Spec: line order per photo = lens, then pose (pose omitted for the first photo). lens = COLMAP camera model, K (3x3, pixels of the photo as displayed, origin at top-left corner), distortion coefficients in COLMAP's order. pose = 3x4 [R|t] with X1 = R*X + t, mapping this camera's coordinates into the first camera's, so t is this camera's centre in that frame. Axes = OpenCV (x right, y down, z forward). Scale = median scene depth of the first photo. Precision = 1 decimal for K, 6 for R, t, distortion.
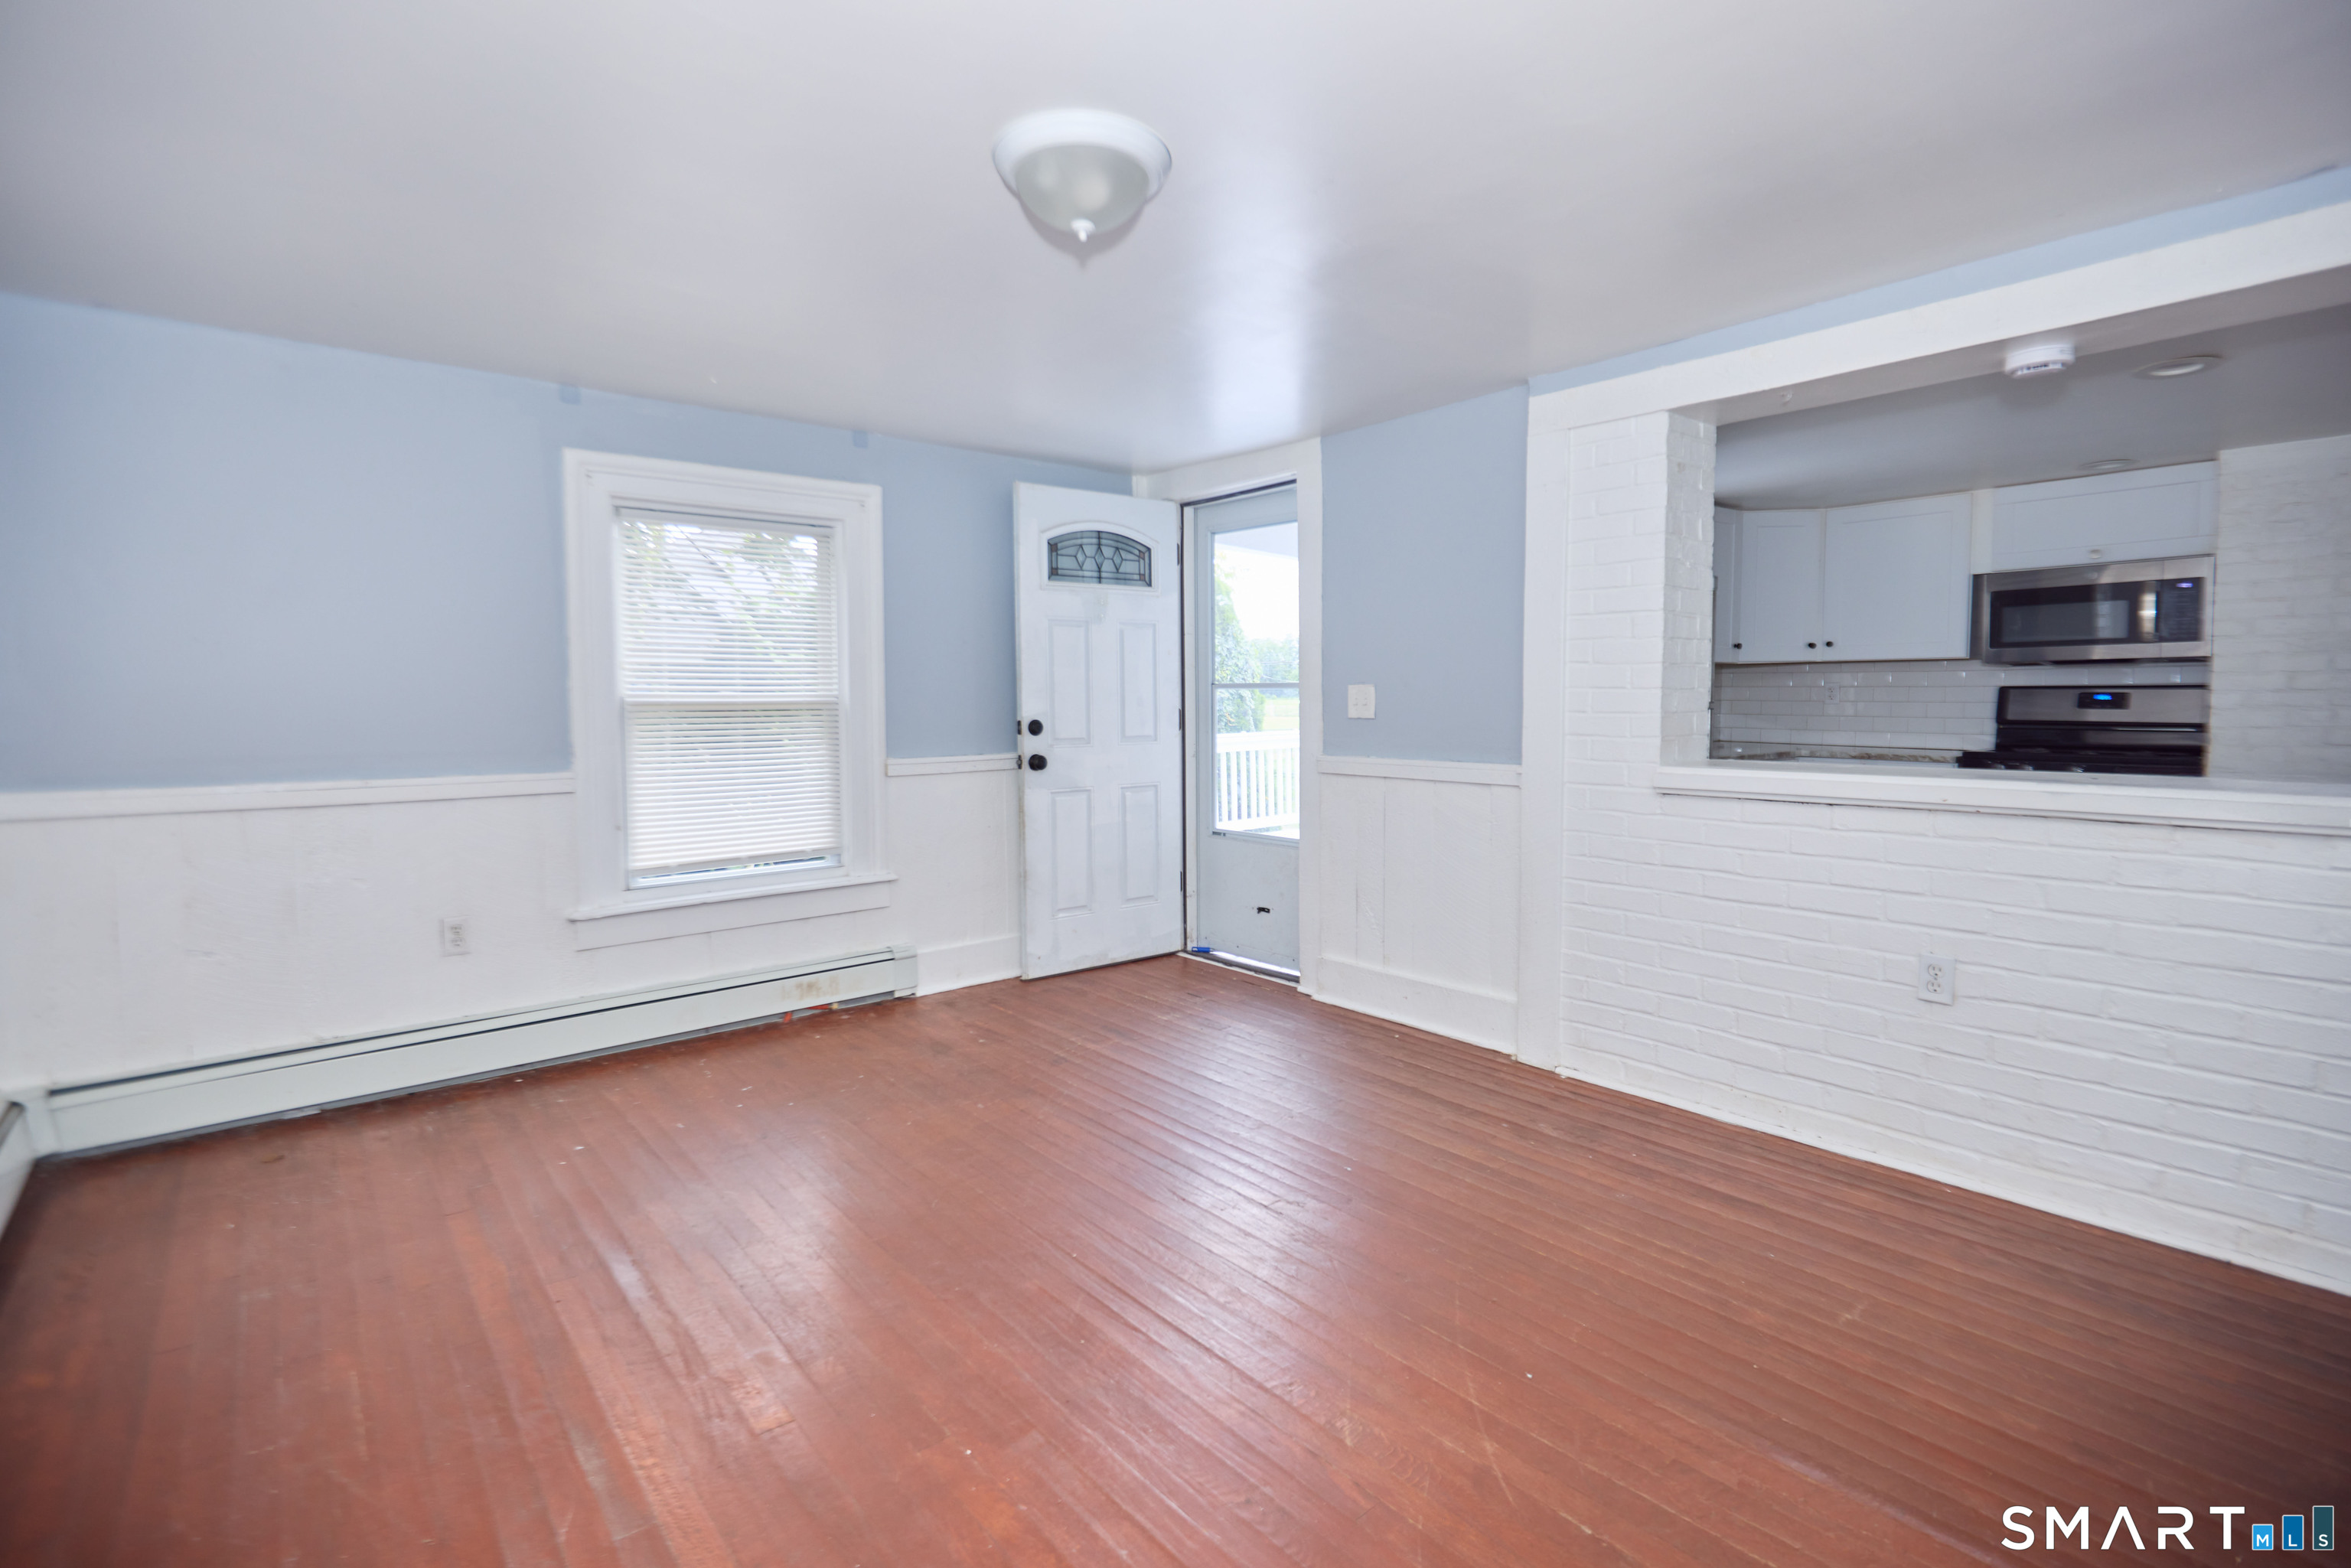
lens RADIAL K [[1094.5, 0, 1160.8], [0, 1094.5, 761.4], [0, 0, 1]] dist [0.001524, -0.000692]
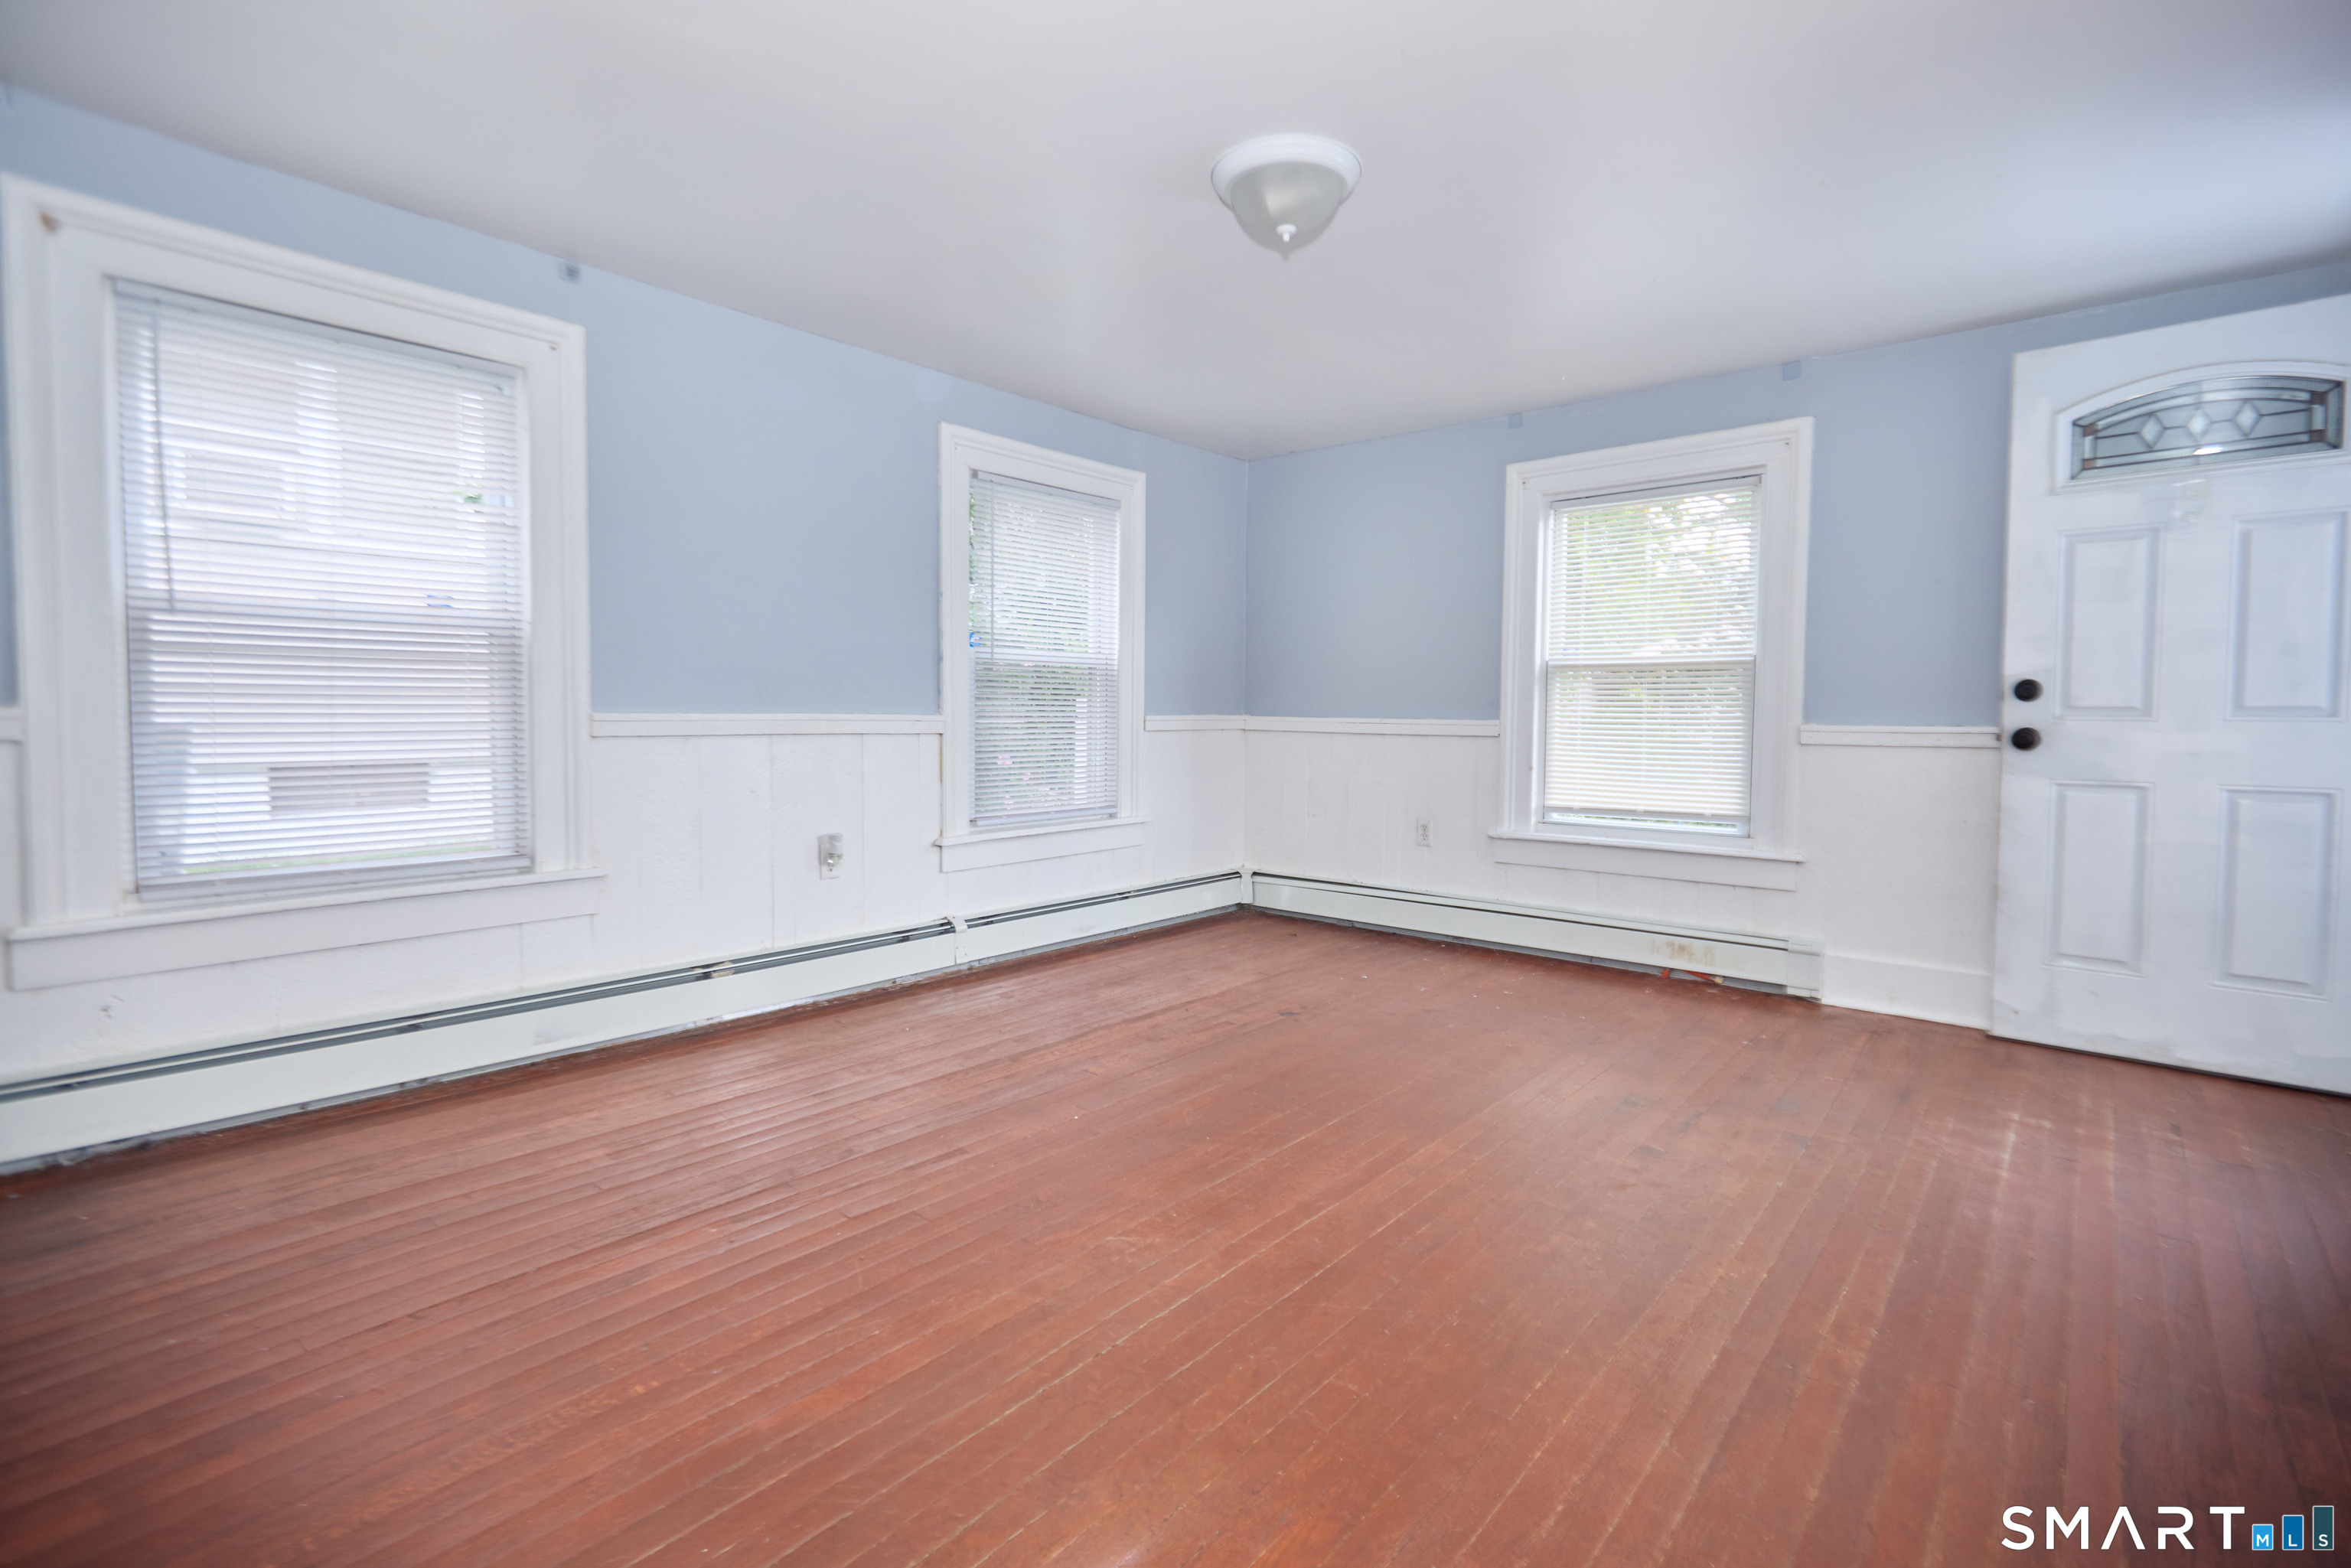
lens RADIAL K [[1094.5, 0, 1160.8], [0, 1094.5, 761.4], [0, 0, 1]] dist [0.001524, -0.000692]
pose [[0.138254, 0.053186, -0.988968, 0.540820], [-0.063672, 0.996969, 0.044715, 0.020396], [0.988348, 0.056788, 0.141222, 0.353959]]
